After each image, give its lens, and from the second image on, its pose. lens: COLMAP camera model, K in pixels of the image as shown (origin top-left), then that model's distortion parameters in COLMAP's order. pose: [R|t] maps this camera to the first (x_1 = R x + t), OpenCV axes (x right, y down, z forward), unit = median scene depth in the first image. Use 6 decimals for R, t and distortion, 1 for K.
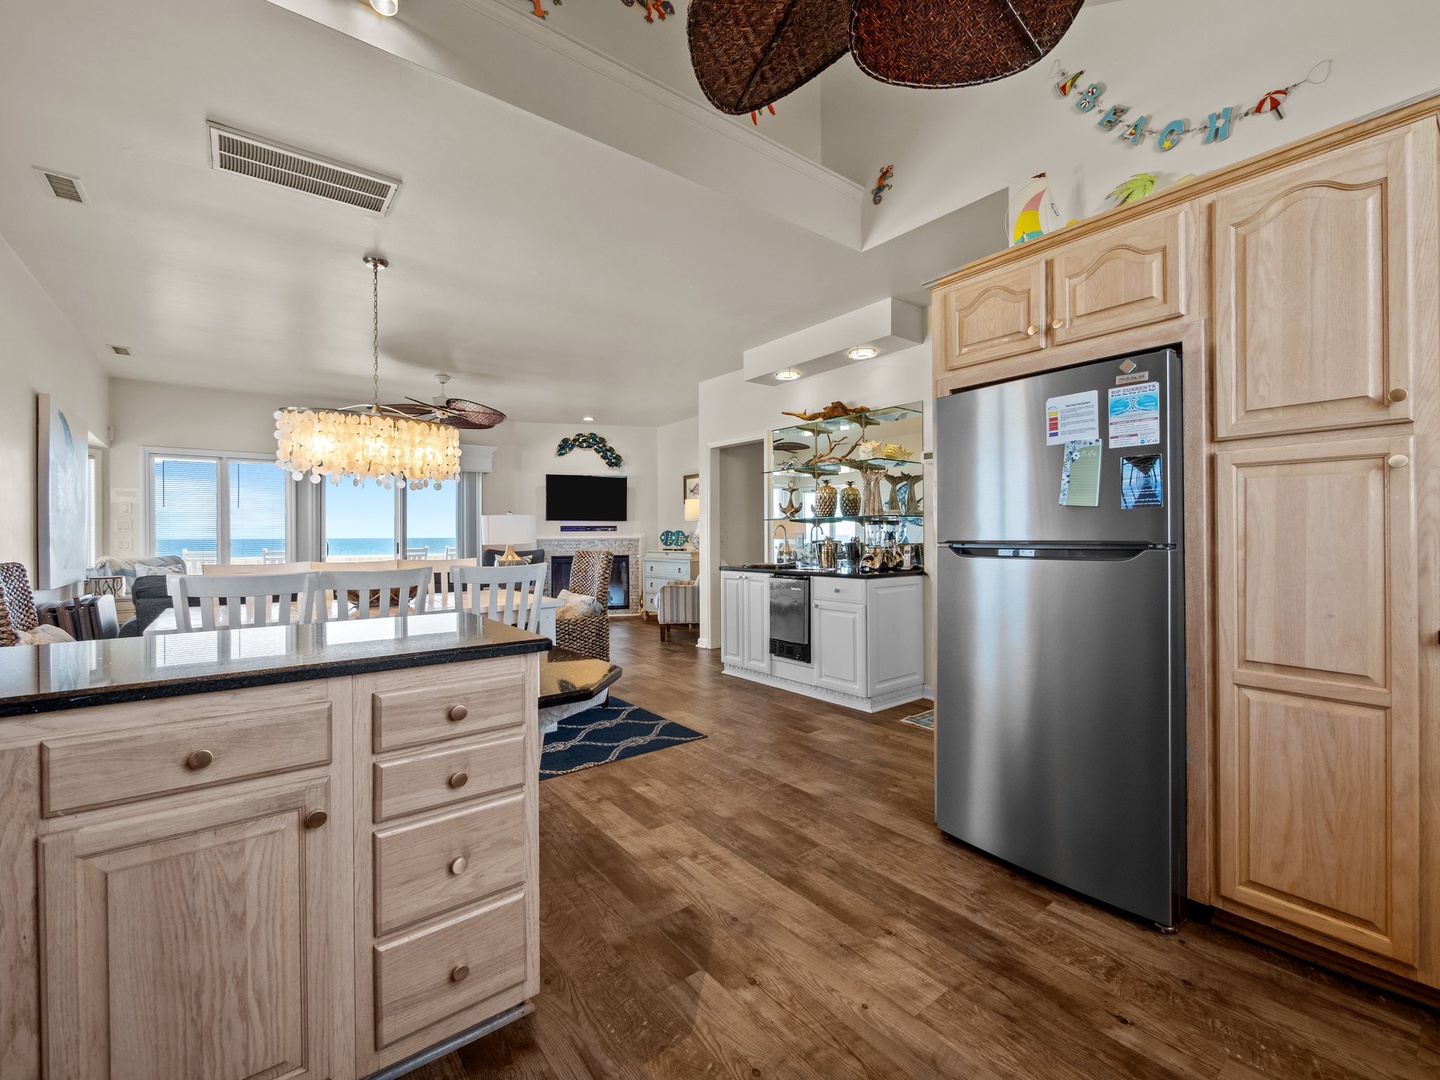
lens RADIAL K [[568.5, 0, 720.0], [0, 568.5, 540.0], [0, 0, 1]] dist [0.018004, 0.000087]
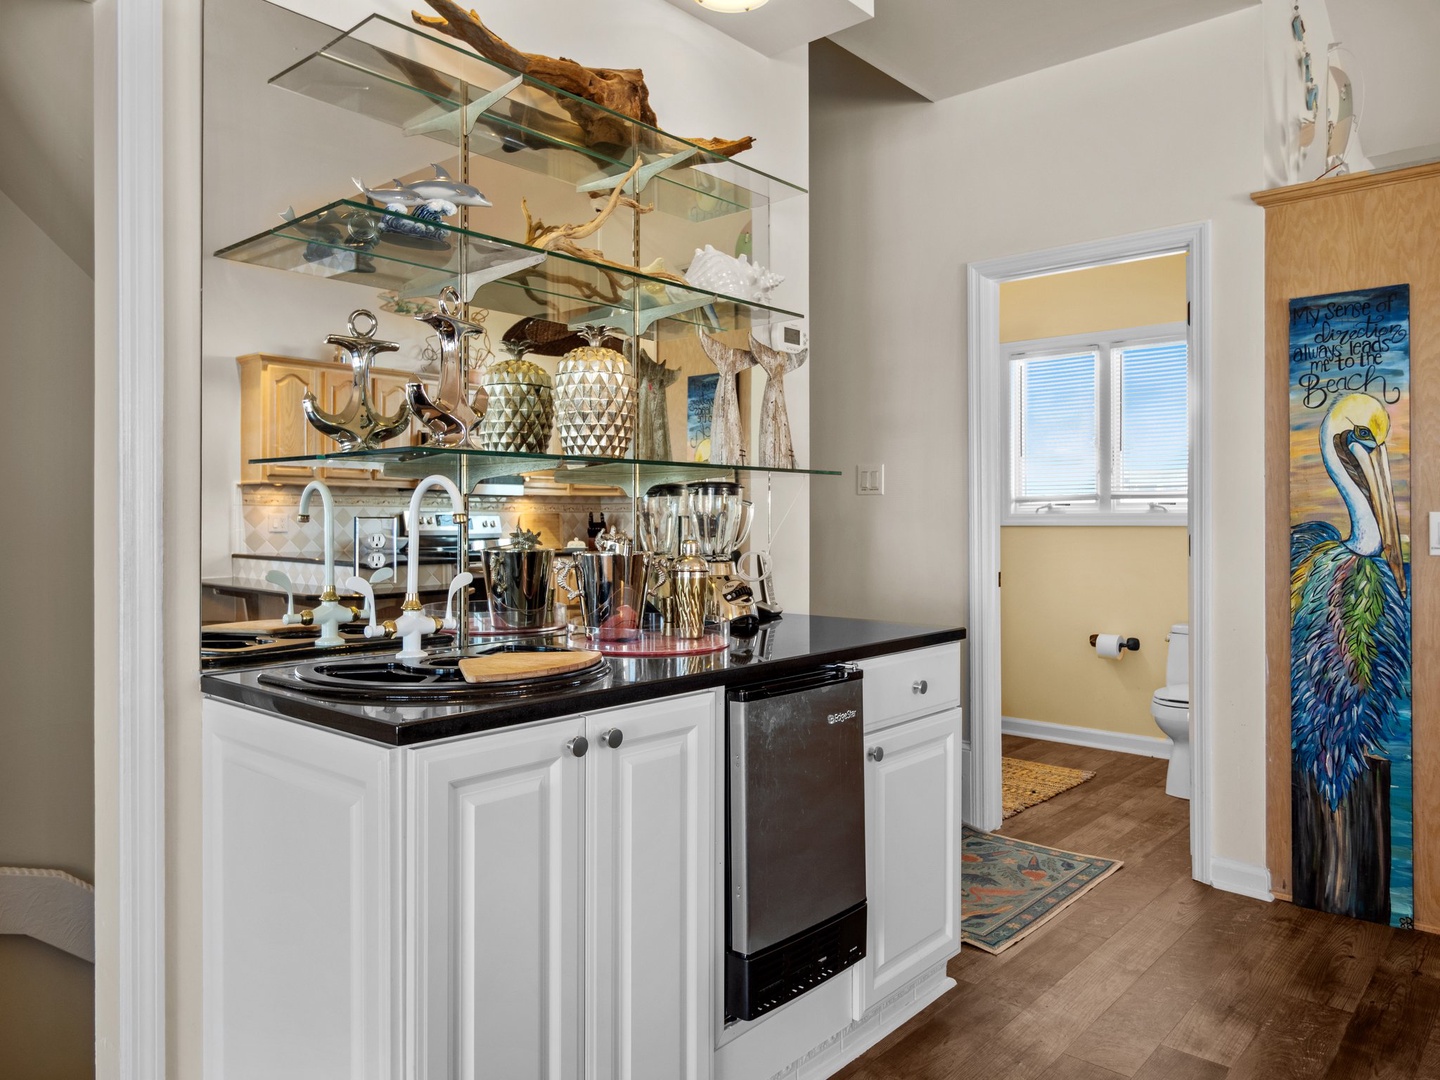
lens RADIAL K [[1023.7, 0, 673.0], [0, 1023.7, 522.1], [0, 0, 1]] dist [0.030912, -0.000528]
pose [[-0.210617, 0.008322, 0.977533, -0.192362], [0.003339, 0.999964, -0.007793, -0.002925], [-0.977563, 0.001622, -0.210637, 0.674490]]
